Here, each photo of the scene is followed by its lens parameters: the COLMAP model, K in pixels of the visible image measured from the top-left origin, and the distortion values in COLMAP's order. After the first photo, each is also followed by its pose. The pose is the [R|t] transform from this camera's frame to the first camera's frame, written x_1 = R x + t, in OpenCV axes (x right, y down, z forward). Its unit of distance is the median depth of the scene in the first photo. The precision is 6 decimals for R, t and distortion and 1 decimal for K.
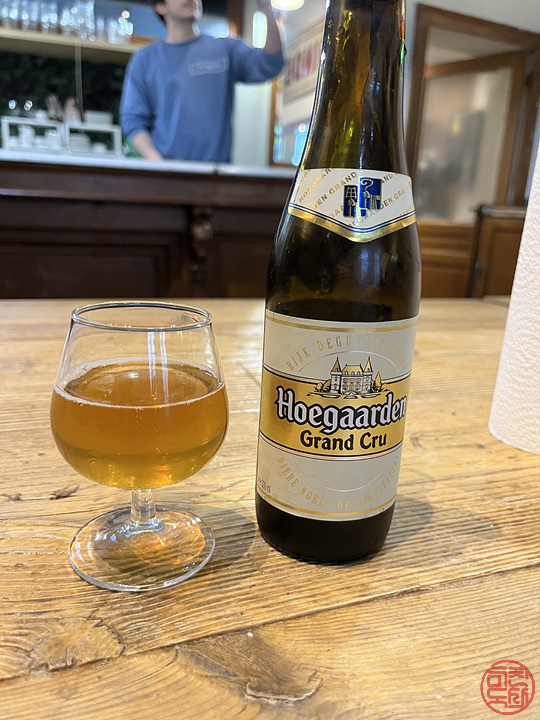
lens RADIAL K [[560.5, 0, 270.0], [0, 560.5, 360.0], [0, 0, 1]] dist [0.061755, -0.114759]
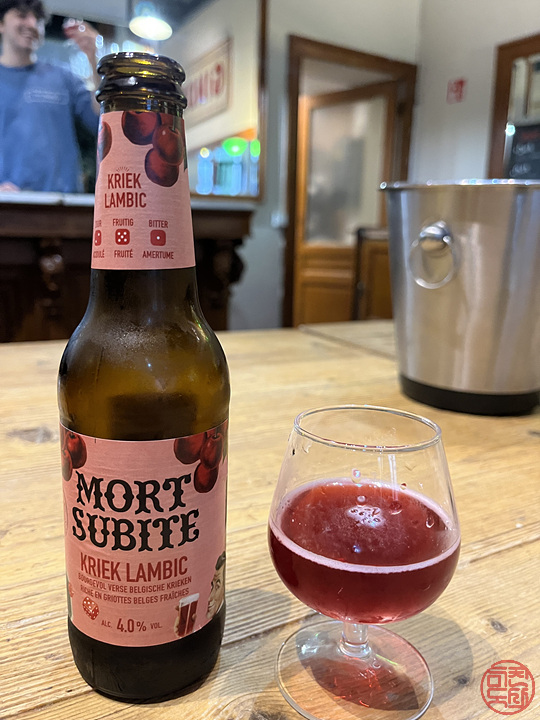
lens RADIAL K [[560.5, 0, 270.0], [0, 560.5, 360.0], [0, 0, 1]] dist [0.061755, -0.114759]
pose [[0.989543, -0.057742, 0.132173, 0.088365], [0.063138, 0.997319, -0.037000, -0.009138], [-0.129682, 0.044958, 0.990536, 0.018977]]
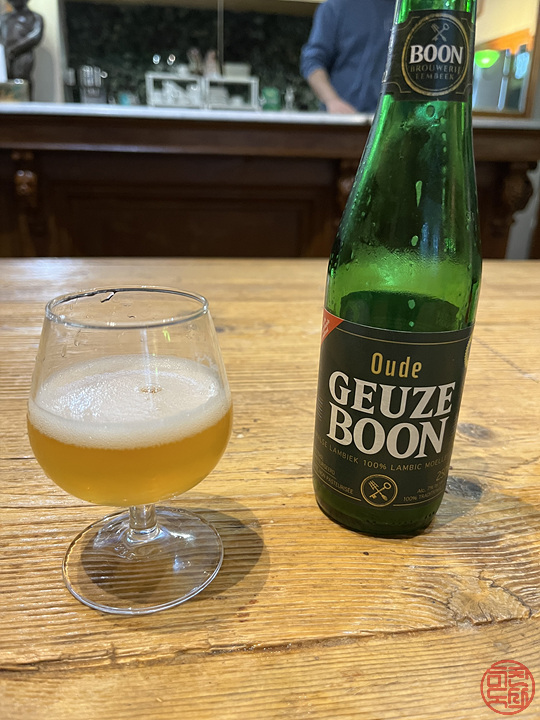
lens RADIAL K [[560.5, 0, 270.0], [0, 560.5, 360.0], [0, 0, 1]] dist [0.061755, -0.114759]
pose [[0.980988, 0.047345, -0.188205, -0.048329], [-0.031926, 0.995943, 0.084130, -0.003415], [0.191424, -0.076522, 0.978520, -0.009469]]
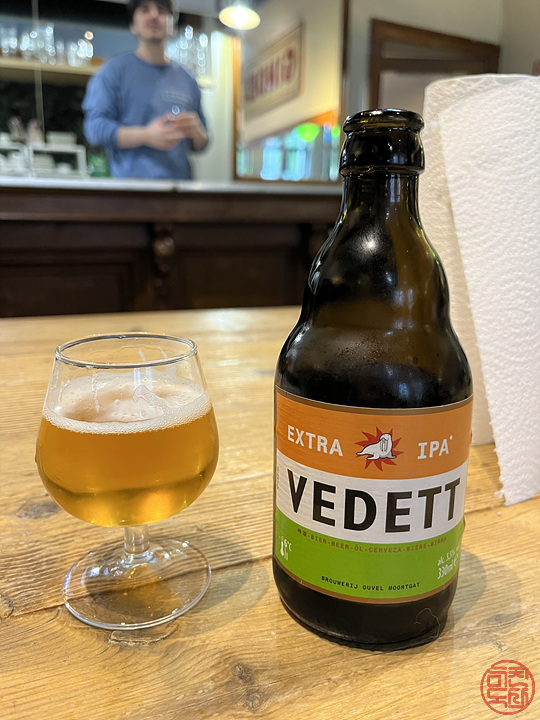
lens RADIAL K [[560.5, 0, 270.0], [0, 560.5, 360.0], [0, 0, 1]] dist [0.061755, -0.114759]
pose [[0.998431, -0.044492, 0.033991, 0.022278], [0.045171, 0.998789, -0.019488, 0.003112], [-0.033083, 0.020992, 0.999232, -0.017330]]
